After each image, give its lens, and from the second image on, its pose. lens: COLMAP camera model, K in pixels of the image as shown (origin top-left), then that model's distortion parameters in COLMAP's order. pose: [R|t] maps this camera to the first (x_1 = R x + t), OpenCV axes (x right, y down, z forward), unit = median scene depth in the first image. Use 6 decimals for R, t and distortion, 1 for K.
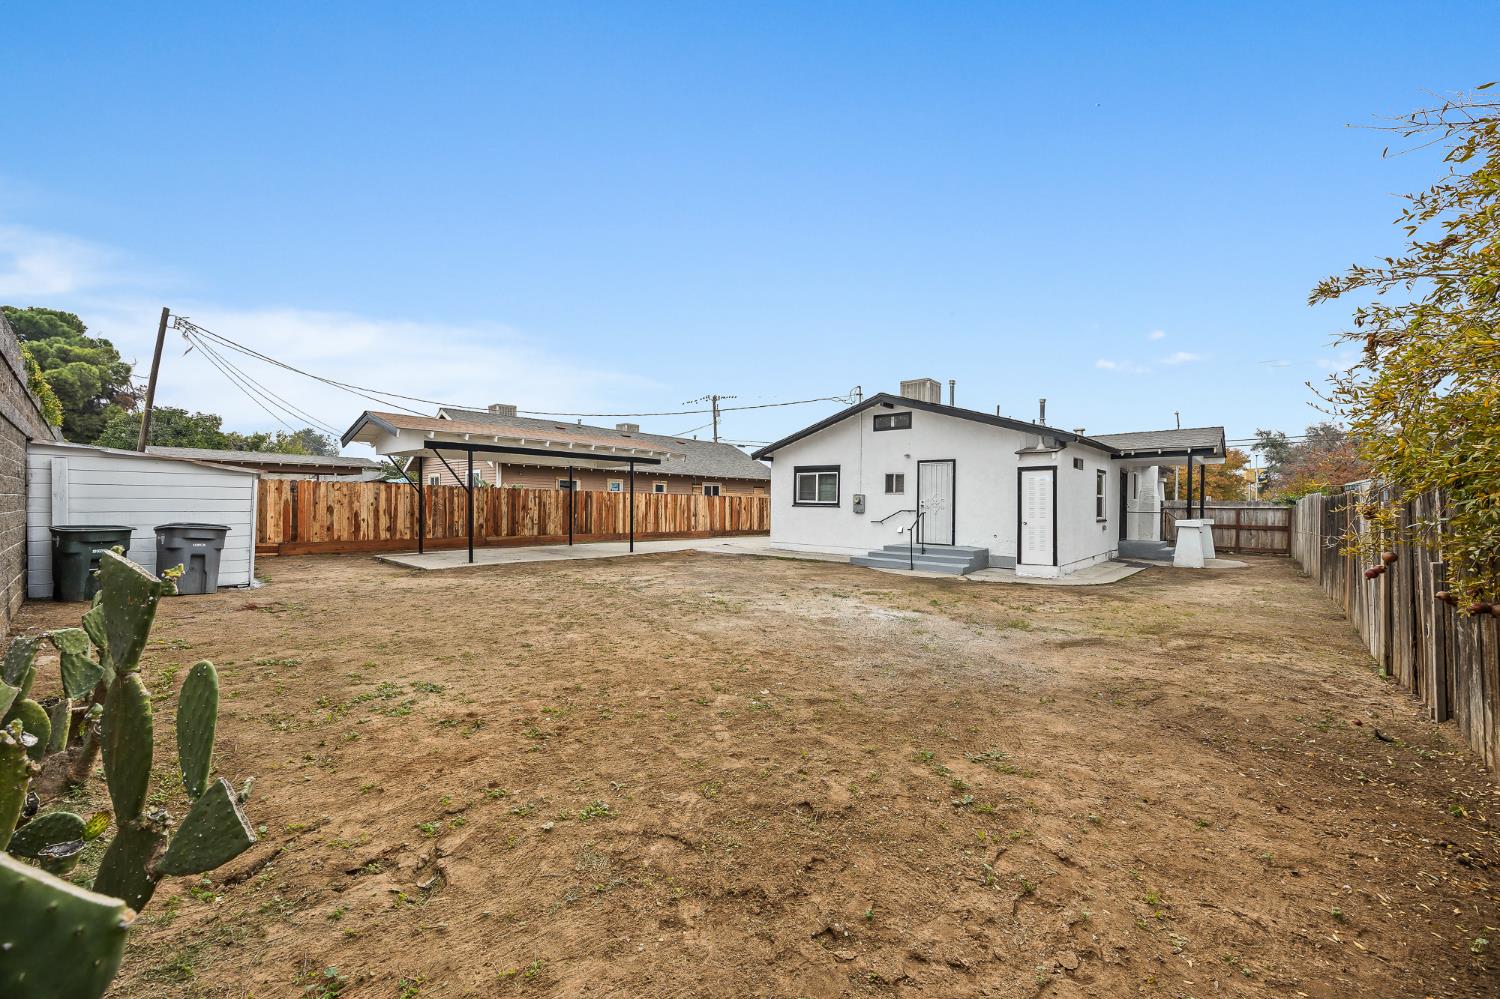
lens RADIAL K [[575.8, 0, 748.3], [0, 575.8, 497.9], [0, 0, 1]] dist [0.000868, -0.000835]
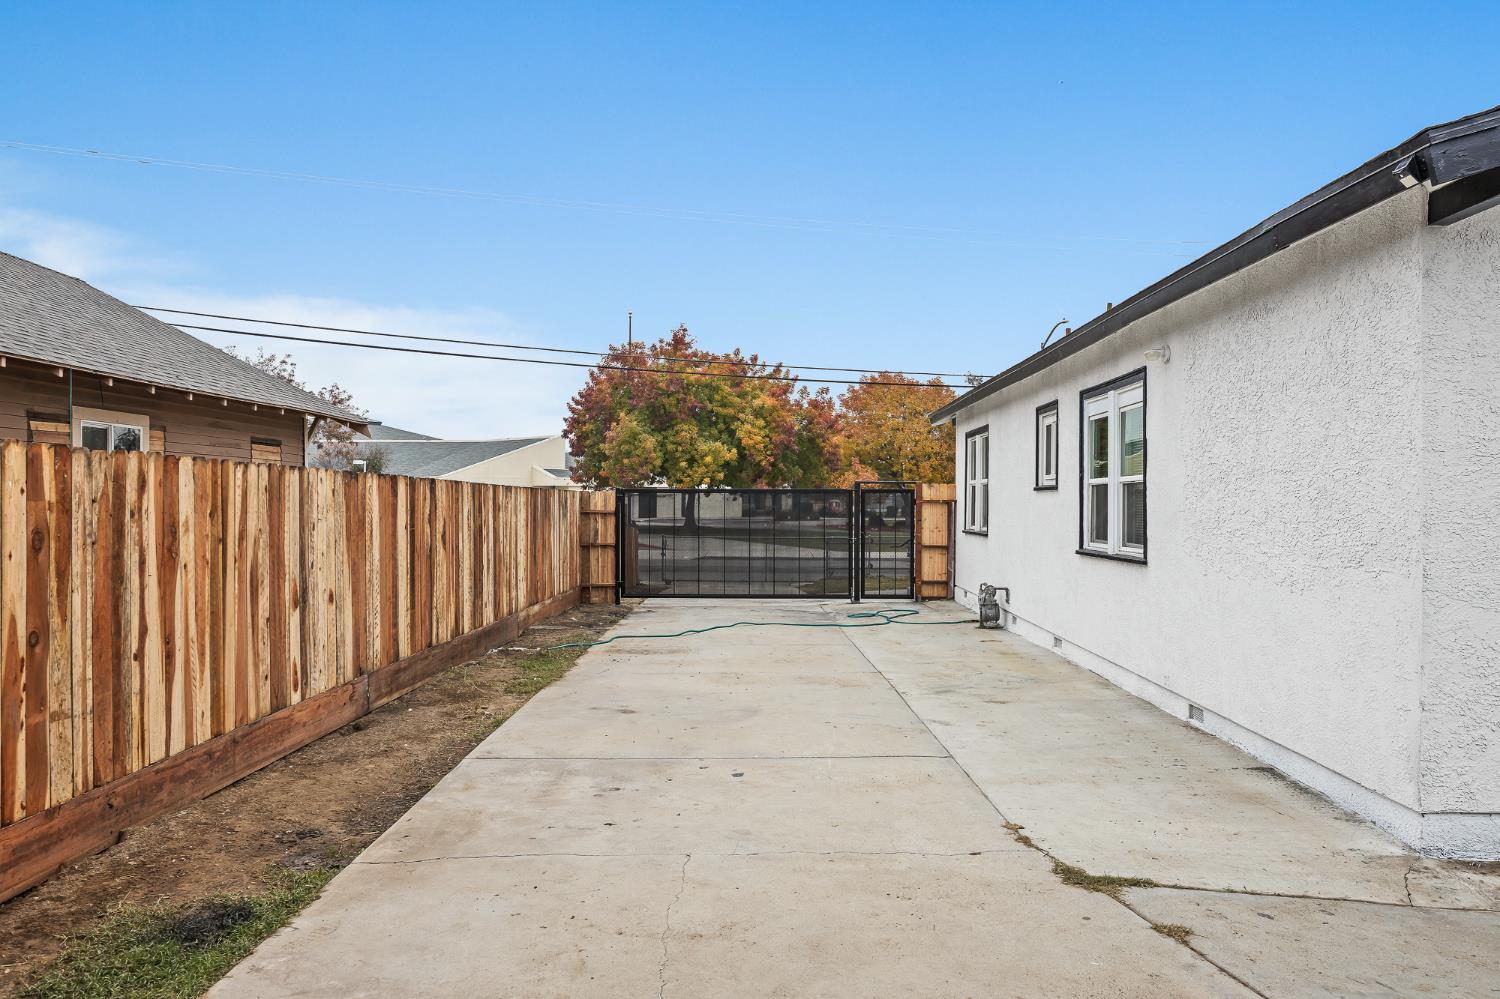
lens RADIAL K [[1110.1, 0, 747.9], [0, 1110.1, 498.2], [0, 0, 1]] dist [-0.003481, 0.000331]
pose [[0.754445, -0.005676, 0.656338, -0.288310], [-0.005846, 0.999865, 0.015366, -0.003327], [-0.656337, -0.015430, 0.754310, 1.019533]]
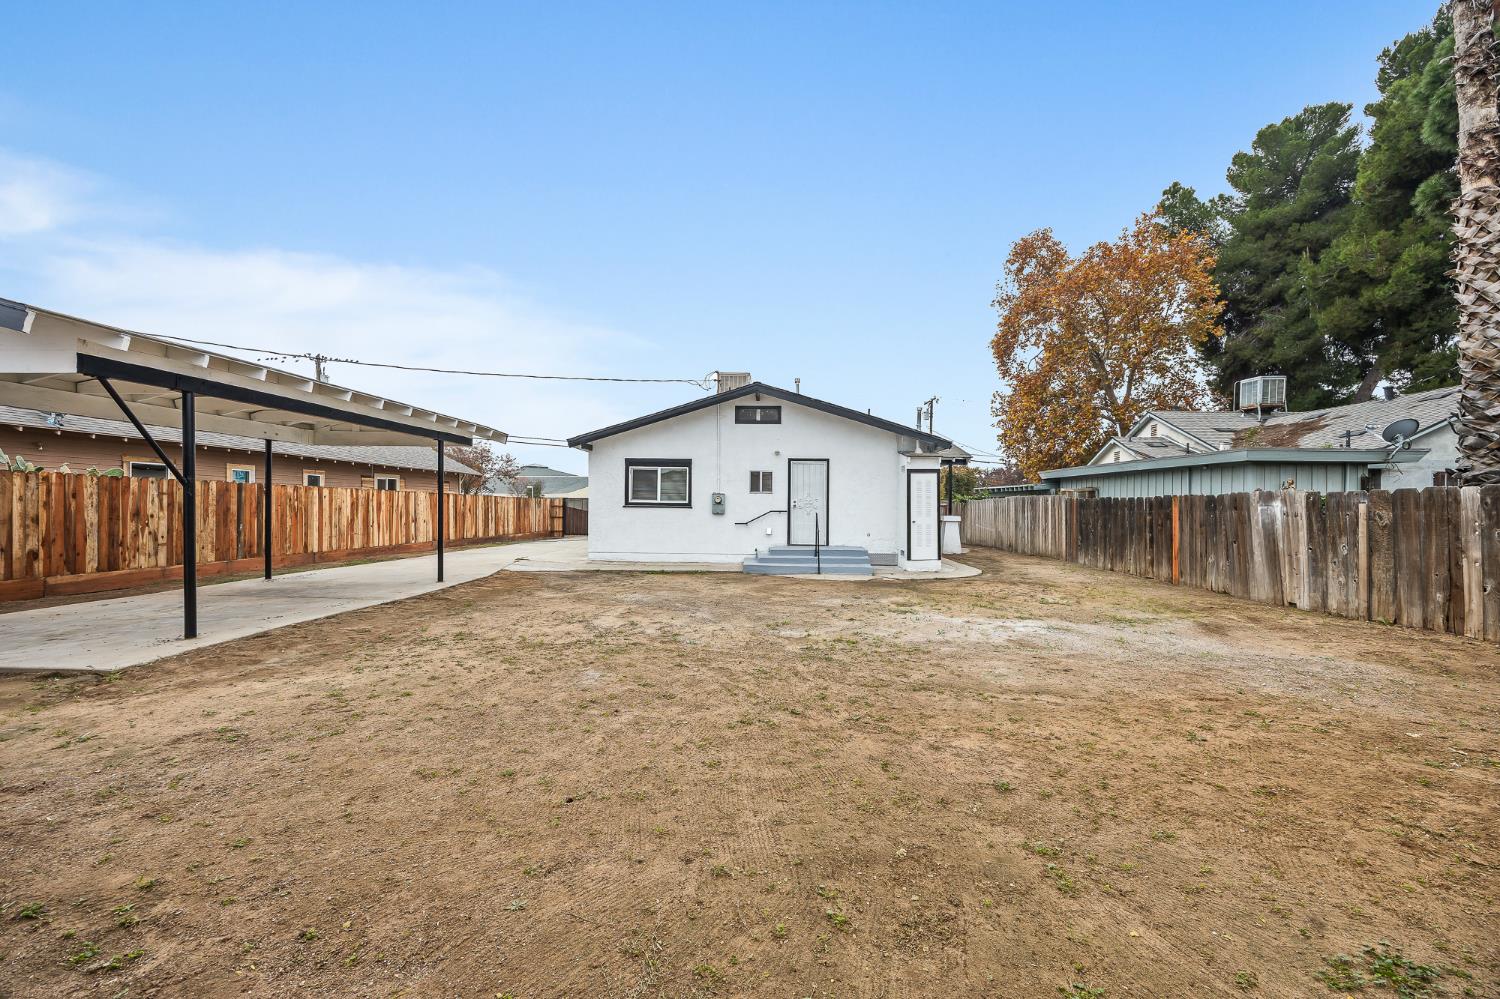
lens RADIAL K [[575.8, 0, 739.4], [0, 575.8, 502.0], [0, 0, 1]] dist [0.000868, -0.000835]
pose [[0.769972, -0.002755, 0.638072, -0.345908], [-0.004181, 0.999947, 0.009364, -0.001215], [-0.638064, -0.009878, 0.769920, 0.294410]]
